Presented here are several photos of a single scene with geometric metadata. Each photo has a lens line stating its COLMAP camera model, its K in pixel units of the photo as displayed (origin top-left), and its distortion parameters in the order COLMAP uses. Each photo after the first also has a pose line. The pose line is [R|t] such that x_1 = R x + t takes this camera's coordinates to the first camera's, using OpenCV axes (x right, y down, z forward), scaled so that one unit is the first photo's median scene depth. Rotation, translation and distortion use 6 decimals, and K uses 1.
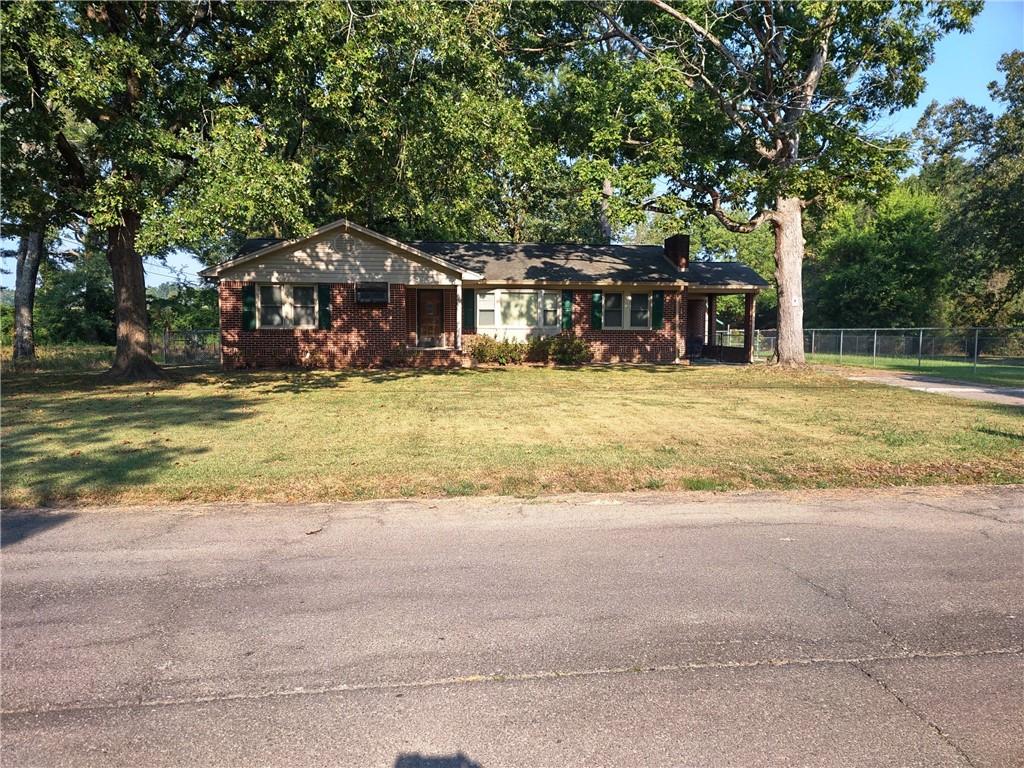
lens RADIAL K [[754.0, 0, 511.0], [0, 754.0, 386.2], [0, 0, 1]] dist [0.056366, -0.008402]
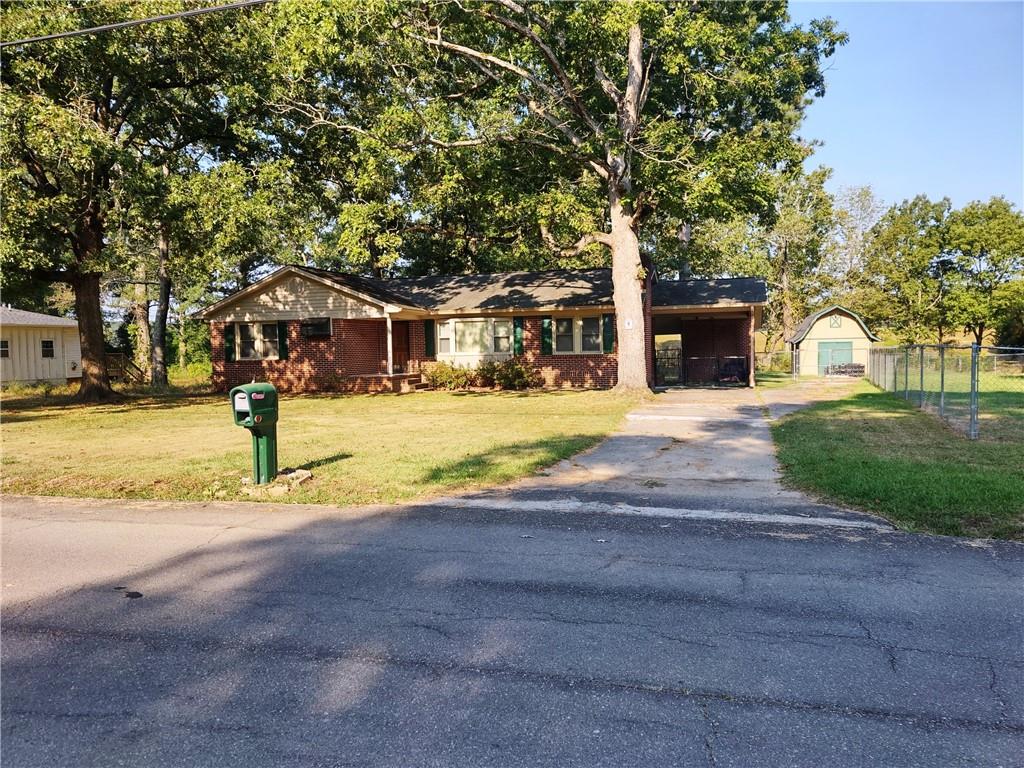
lens RADIAL K [[754.0, 0, 517.4], [0, 754.0, 384.1], [0, 0, 1]] dist [0.056366, -0.008402]
pose [[0.918333, -0.003460, -0.395794, 0.488142], [-0.009185, 0.999506, -0.030048, -0.005666], [0.395703, 0.031229, 0.917847, 0.062607]]
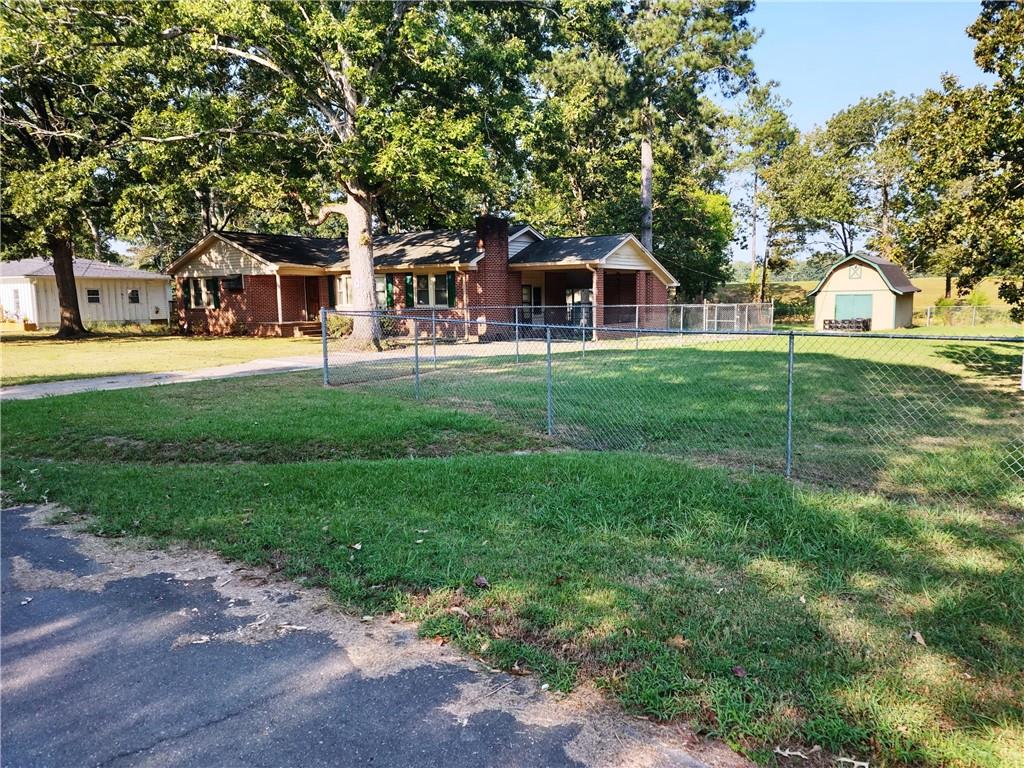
lens RADIAL K [[754.0, 0, 509.7], [0, 754.0, 385.7], [0, 0, 1]] dist [0.056366, -0.008402]
pose [[0.747942, 0.063641, -0.660706, 1.013450], [-0.039265, 0.997892, 0.051671, -0.023189], [0.662602, -0.012704, 0.748864, 0.251728]]
